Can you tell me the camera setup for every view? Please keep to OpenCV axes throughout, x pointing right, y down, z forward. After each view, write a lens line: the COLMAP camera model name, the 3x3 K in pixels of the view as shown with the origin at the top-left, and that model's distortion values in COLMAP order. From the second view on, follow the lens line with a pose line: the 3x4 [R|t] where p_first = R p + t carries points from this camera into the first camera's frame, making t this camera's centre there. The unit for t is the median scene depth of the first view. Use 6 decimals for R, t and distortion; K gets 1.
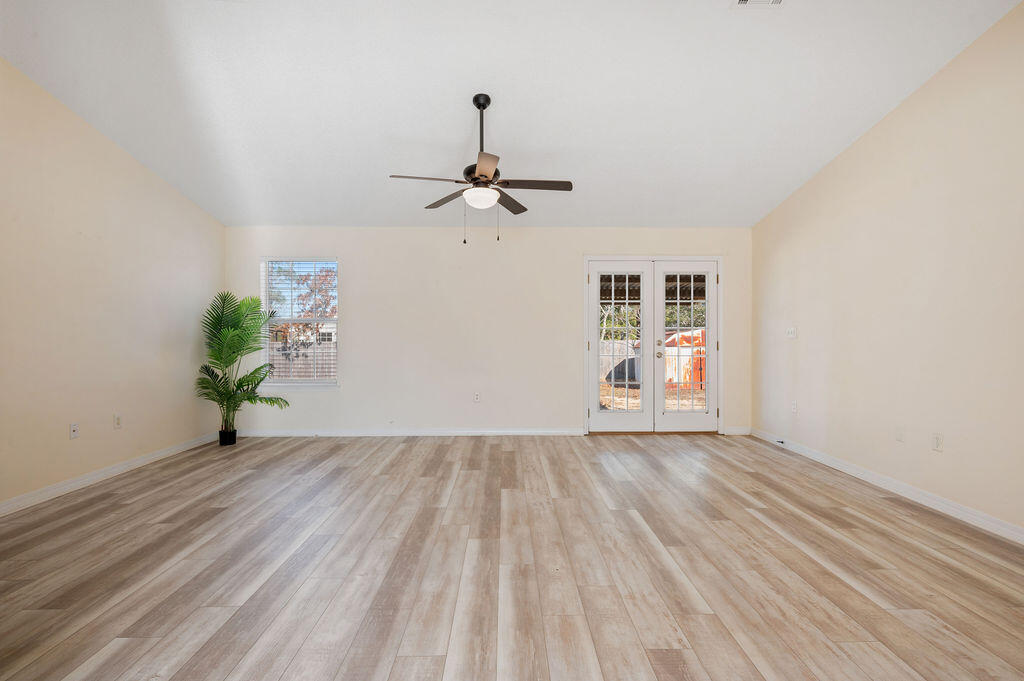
lens RADIAL K [[484.4, 0, 516.5], [0, 484.4, 336.5], [0, 0, 1]] dist [-0.001295, -0.000478]
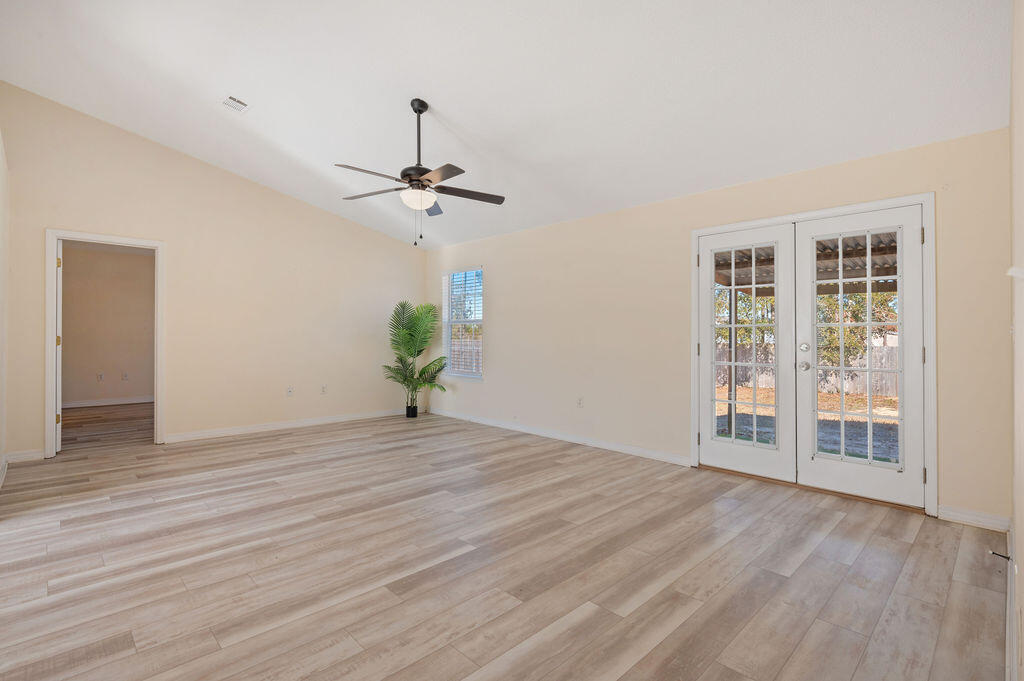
lens RADIAL K [[484.0, 0, 514.8], [0, 484.0, 329.2], [0, 0, 1]] dist [-0.000142, -0.000148]
pose [[0.684510, -0.005416, -0.728984, 0.818613], [-0.008100, 0.999854, -0.015035, 0.003347], [0.728959, 0.016196, 0.684366, 0.451444]]
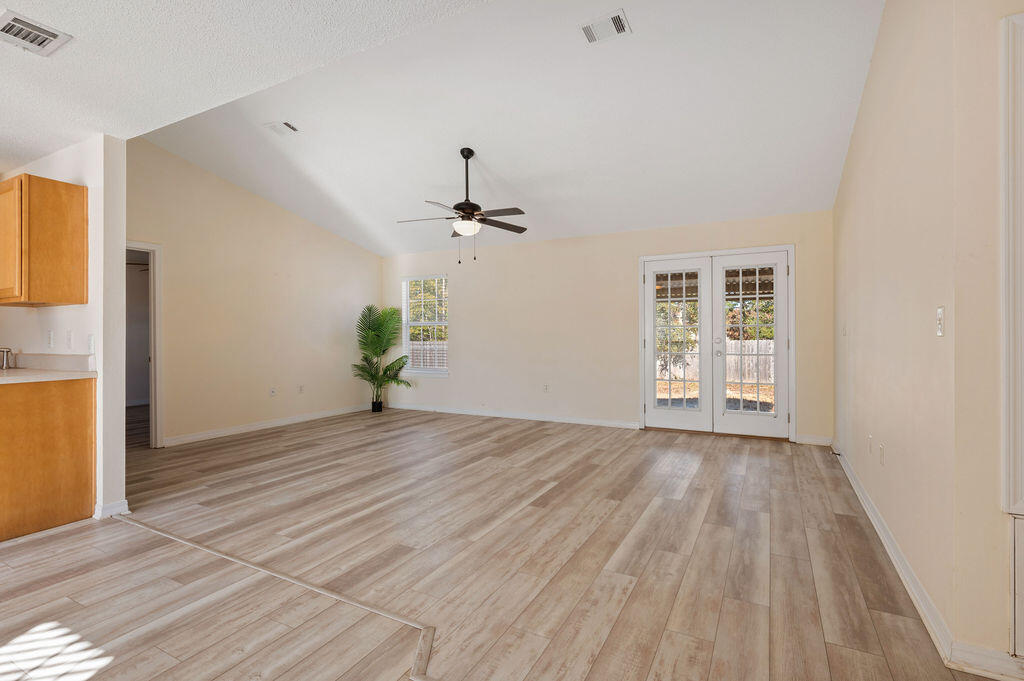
lens RADIAL K [[484.4, 0, 516.5], [0, 484.4, 336.5], [0, 0, 1]] dist [-0.001295, -0.000478]
pose [[0.873412, -0.003482, -0.486970, 0.675392], [0.004427, 0.999990, 0.000790, 0.003582], [0.486963, -0.002846, 0.873418, -0.064120]]
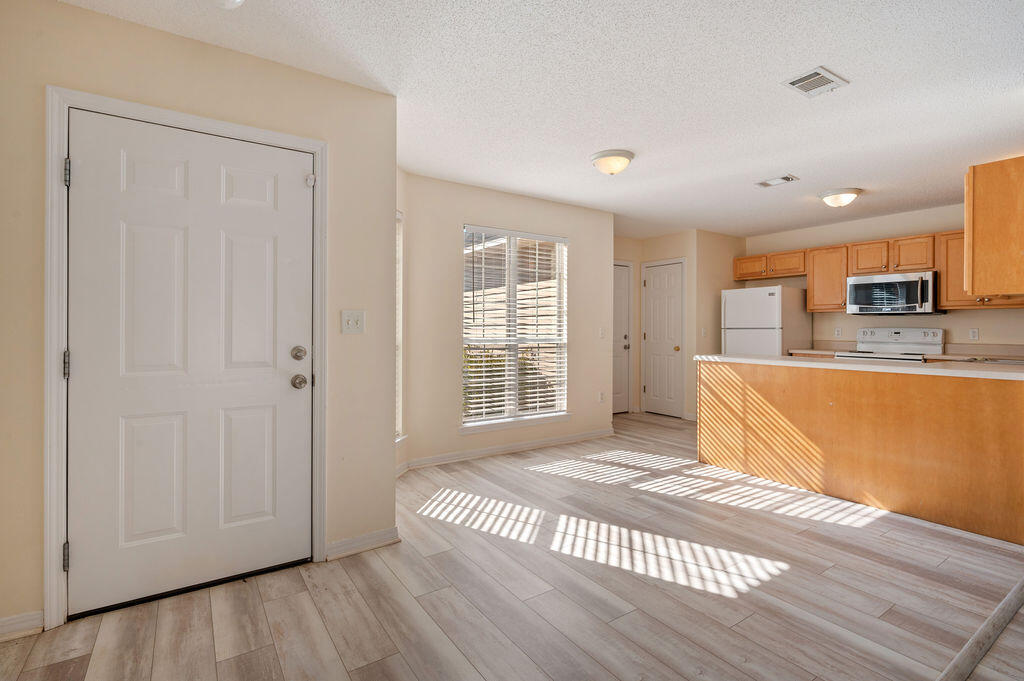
lens RADIAL K [[484.0, 0, 514.8], [0, 484.0, 329.2], [0, 0, 1]] dist [-0.000142, -0.000148]
pose [[-0.836246, -0.002952, -0.548346, 0.635181], [-0.005083, 0.999984, 0.002369, -0.000560], [0.548330, 0.004768, -0.836248, 0.515014]]
